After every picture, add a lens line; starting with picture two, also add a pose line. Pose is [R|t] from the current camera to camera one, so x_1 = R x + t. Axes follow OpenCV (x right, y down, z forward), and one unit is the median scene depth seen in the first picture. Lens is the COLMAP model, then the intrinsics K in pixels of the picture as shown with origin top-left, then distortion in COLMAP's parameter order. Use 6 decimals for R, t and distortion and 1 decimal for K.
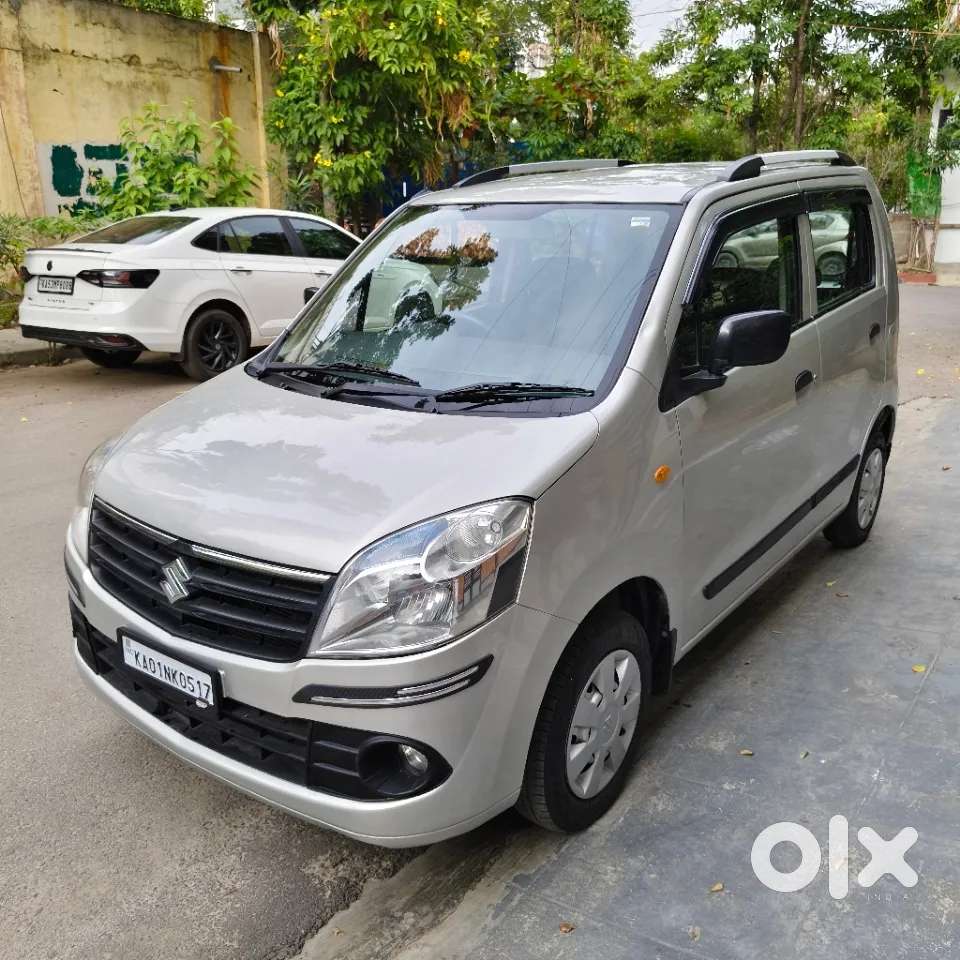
lens RADIAL K [[891.3, 0, 475.1], [0, 891.3, 471.9], [0, 0, 1]] dist [0.015909, -0.000455]
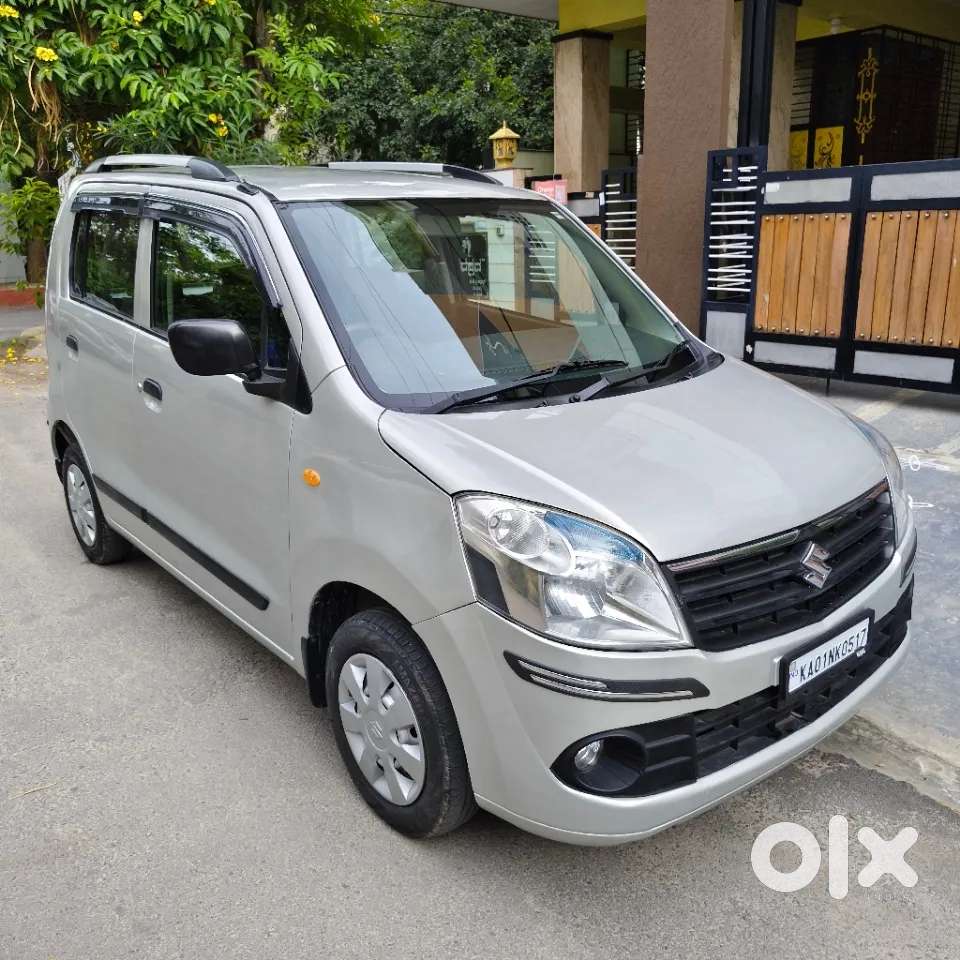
lens RADIAL K [[895.9, 0, 486.1], [0, 895.9, 478.5], [0, 0, 1]] dist [0.014632, 0.006158]
pose [[0.228253, -0.268496, 0.935847, -0.347961], [0.292275, 0.935784, 0.197191, -0.071566], [-0.928696, 0.228515, 0.292070, 0.269124]]
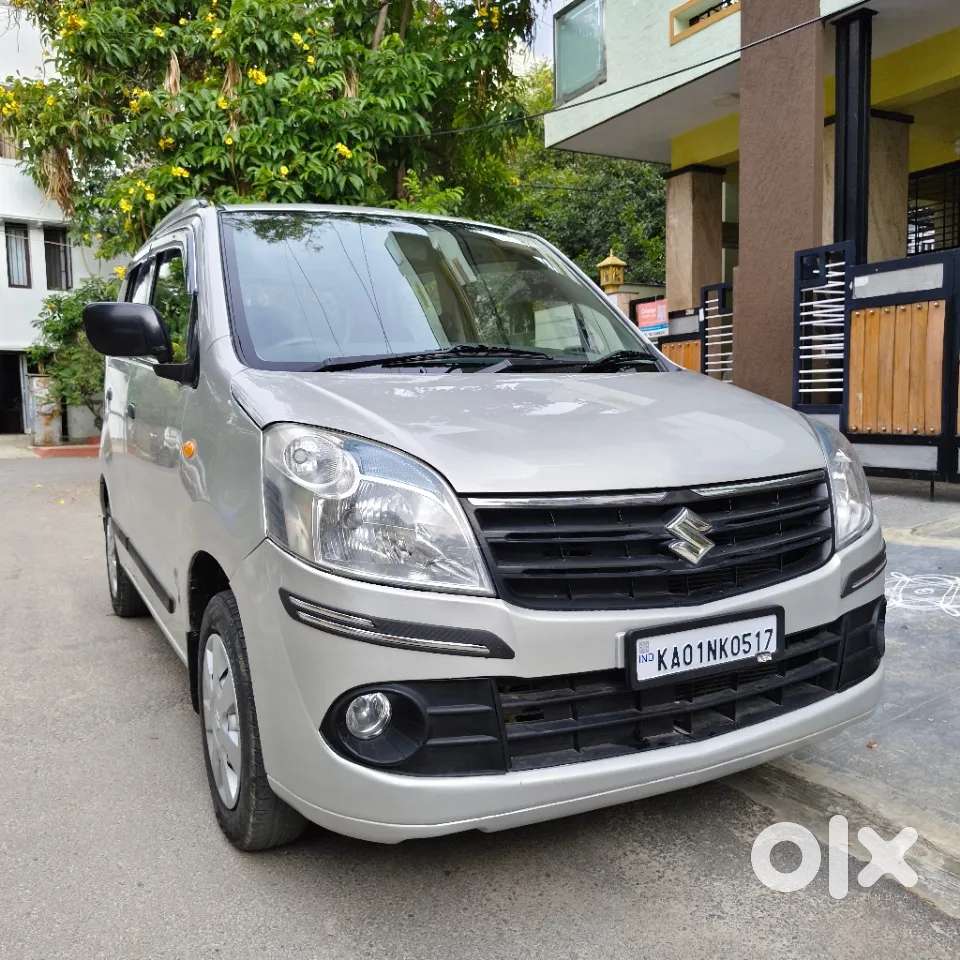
lens RADIAL K [[886.1, 0, 480.0], [0, 886.1, 480.0], [0, 0, 1]] dist [0.082633, -0.149806]
pose [[0.422301, -0.083762, 0.902577, -0.304812], [0.268610, 0.962563, -0.036350, 0.012726], [-0.865743, 0.257792, 0.428990, 0.209609]]
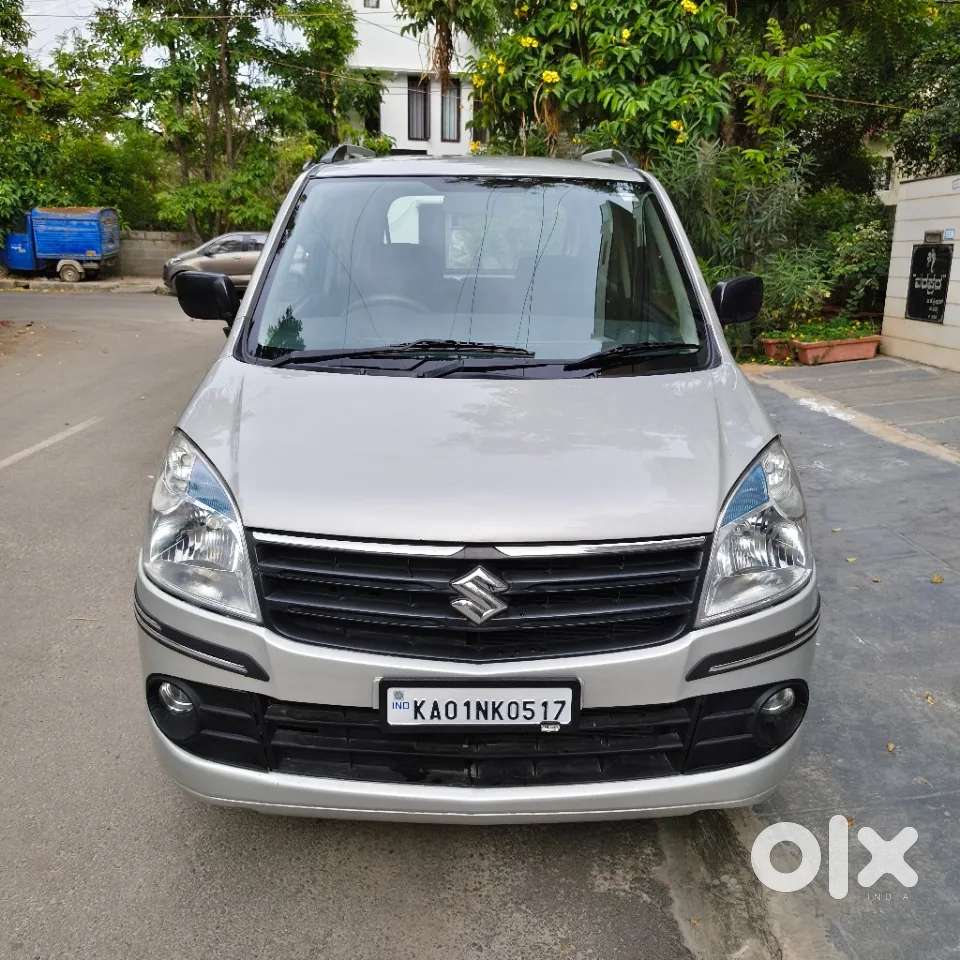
lens RADIAL K [[889.4, 0, 478.9], [0, 889.4, 473.7], [0, 0, 1]] dist [0.029491, -0.032229]
pose [[0.791877, -0.137930, 0.594900, -0.210854], [0.153615, 0.987826, 0.024552, -0.002093], [-0.591044, 0.071943, 0.803425, 0.088554]]
